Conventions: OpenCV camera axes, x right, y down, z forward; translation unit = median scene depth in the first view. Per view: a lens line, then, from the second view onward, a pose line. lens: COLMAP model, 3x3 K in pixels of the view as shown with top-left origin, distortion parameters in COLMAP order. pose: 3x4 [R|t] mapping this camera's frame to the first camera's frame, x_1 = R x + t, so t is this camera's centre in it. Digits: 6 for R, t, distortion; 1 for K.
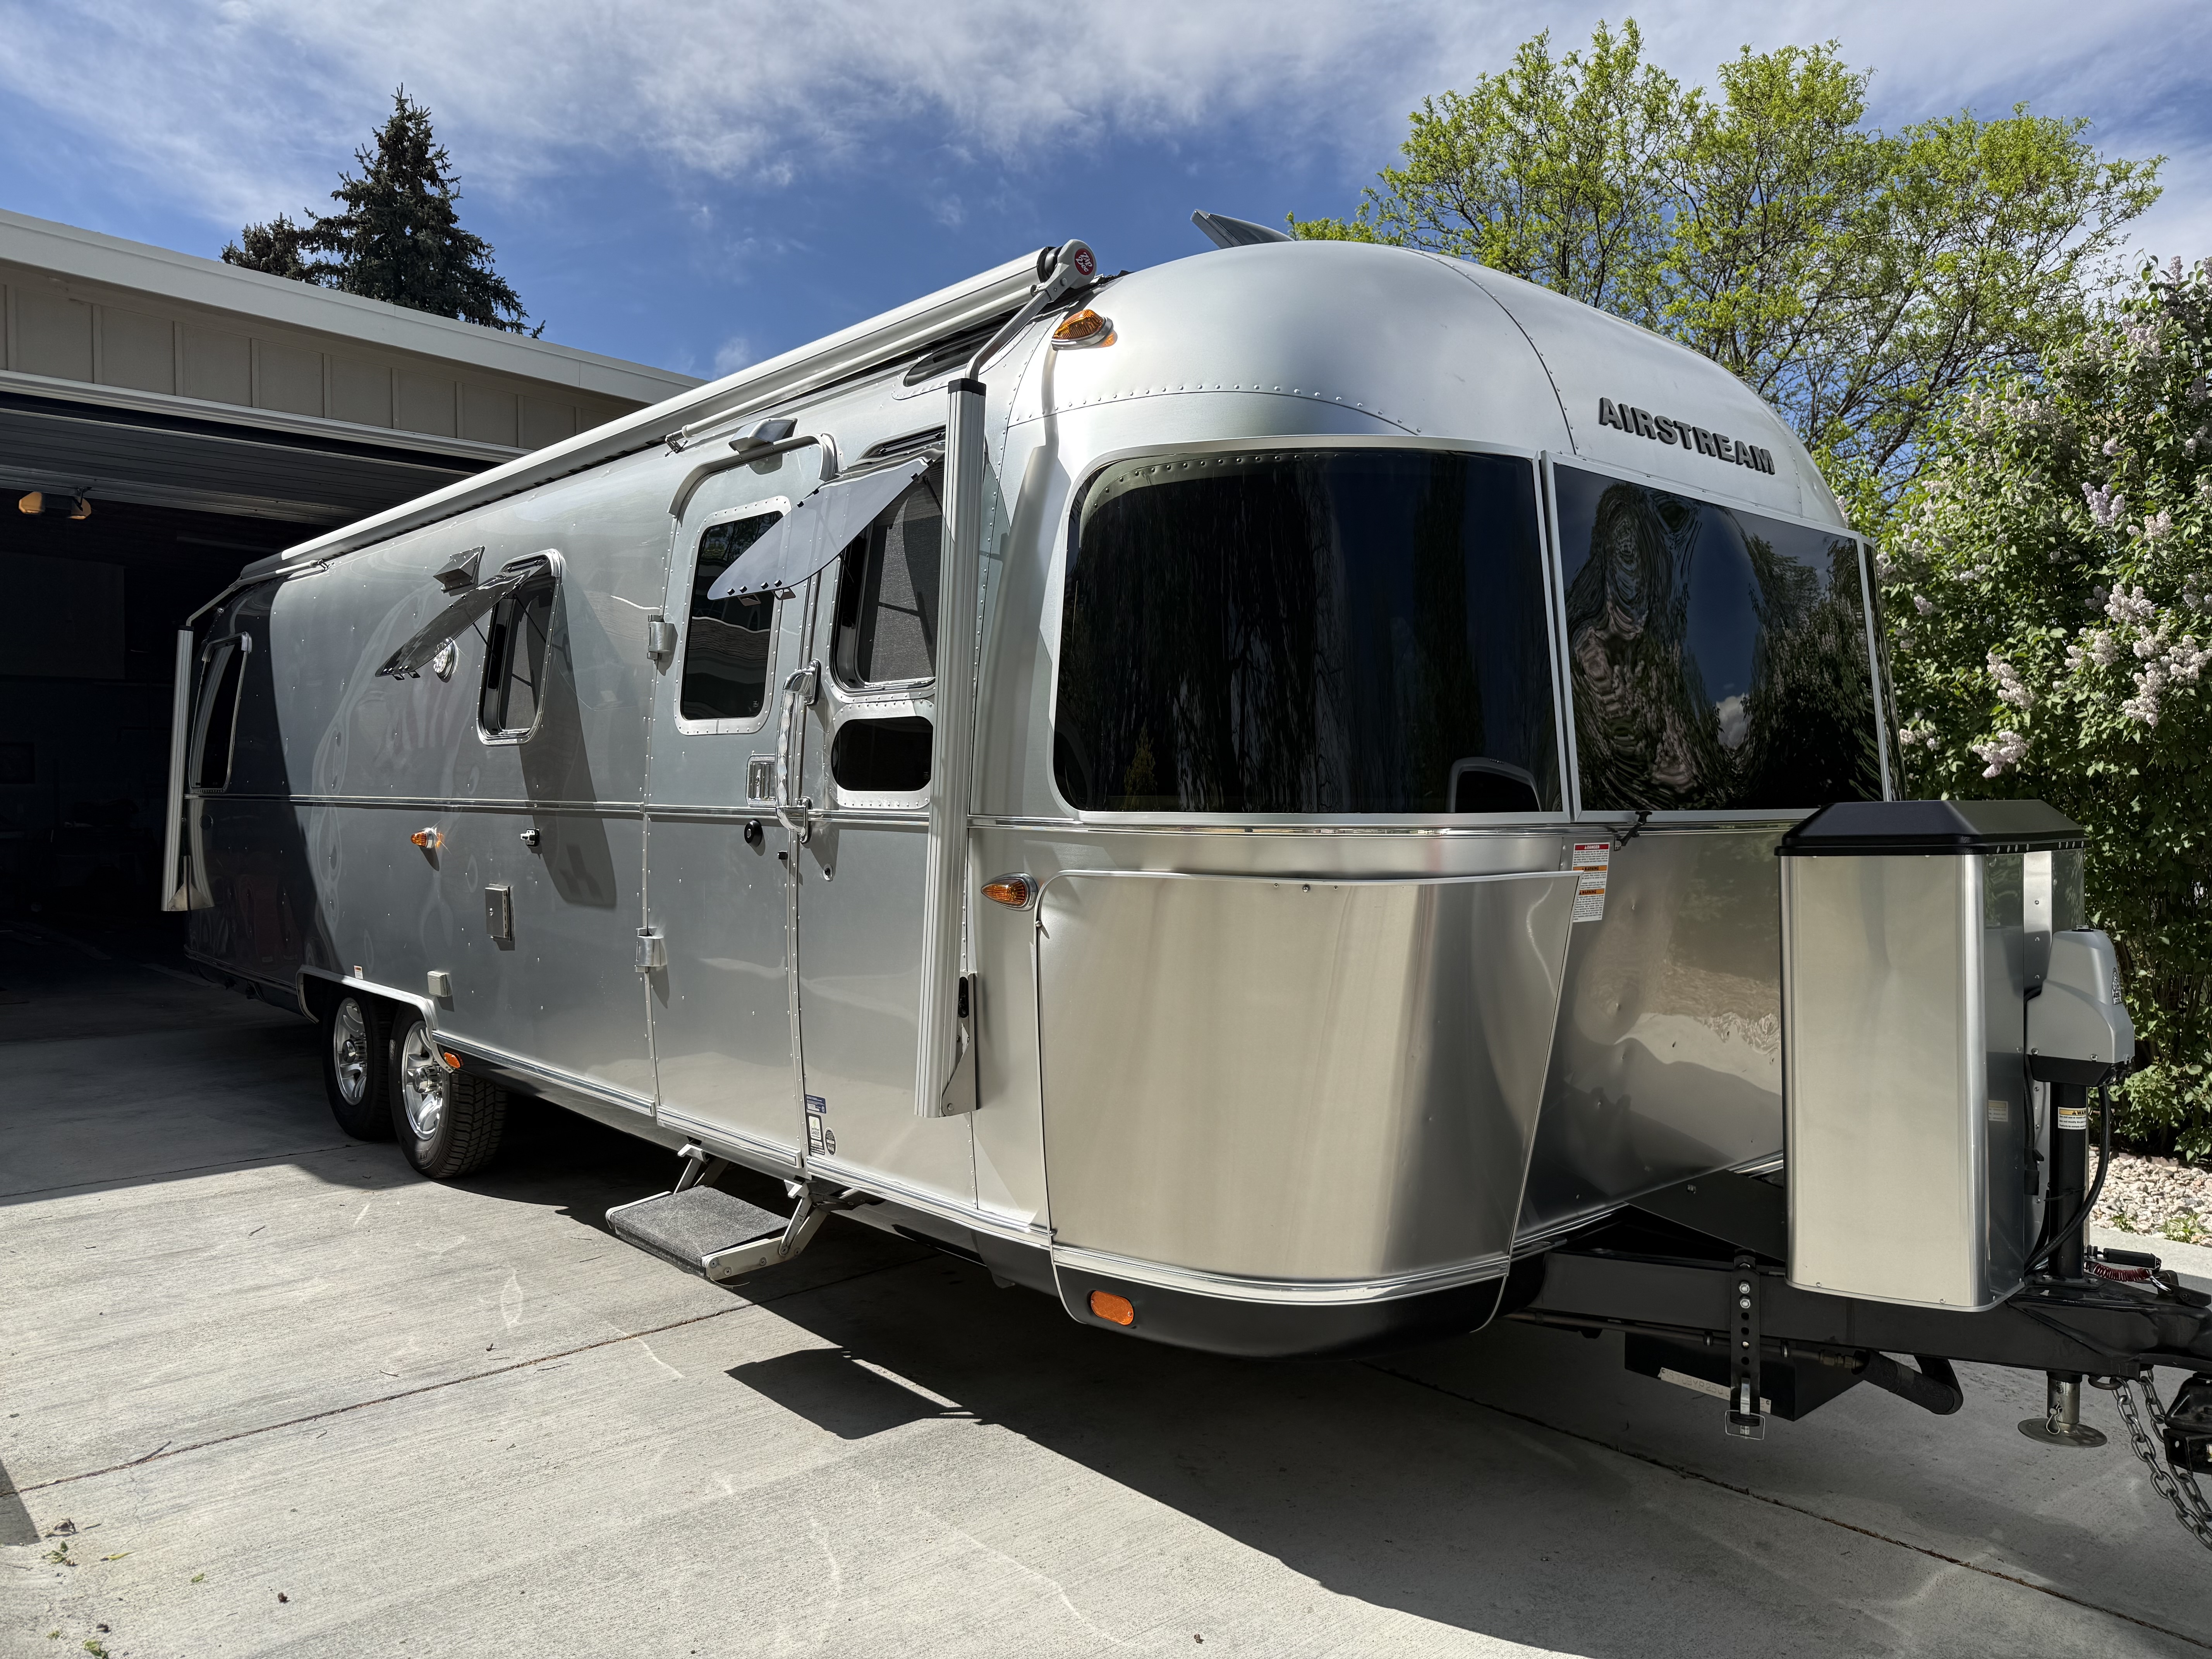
lens RADIAL K [[1562.9, 0, 1105.3], [0, 1562.9, 824.1], [0, 0, 1]] dist [0.025260, -0.031931]
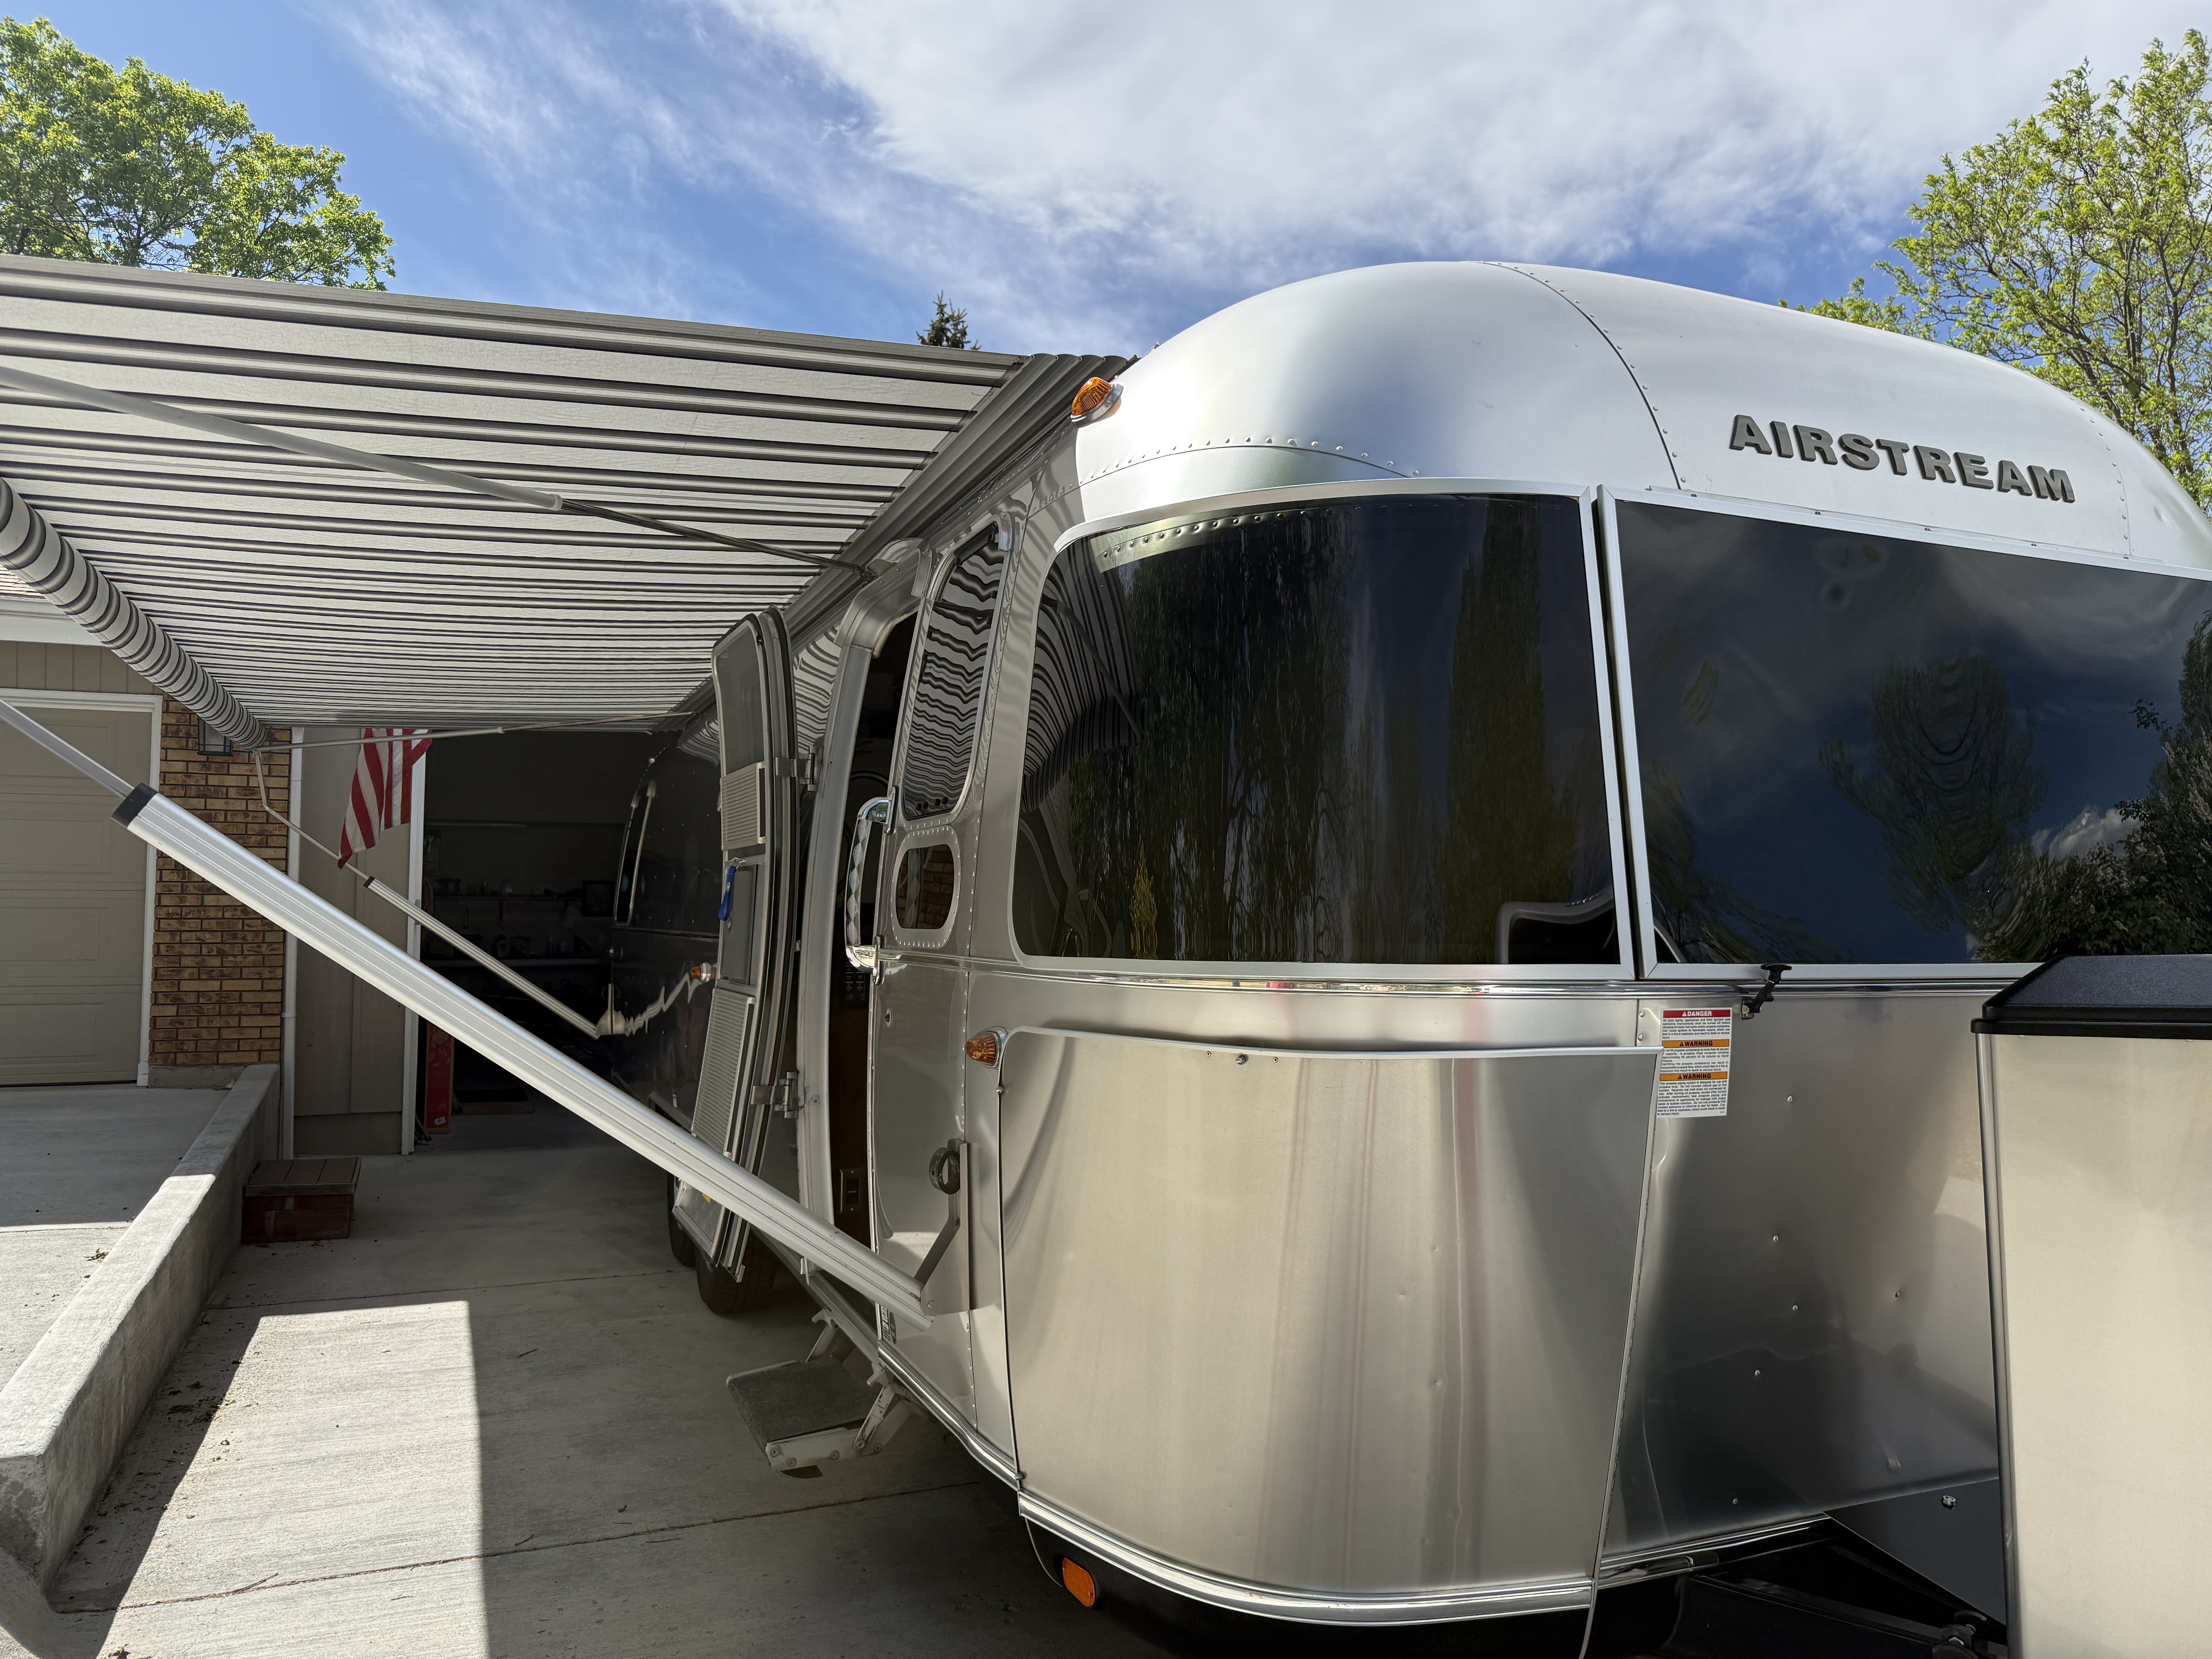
lens RADIAL K [[1562.9, 0, 1124.3], [0, 1562.9, 829.0], [0, 0, 1]] dist [0.025260, -0.031931]
pose [[0.946207, -0.015357, -0.323197, 0.232212], [-0.011590, 0.996623, -0.081287, -0.006730], [0.323354, 0.080660, 0.942834, 0.173350]]
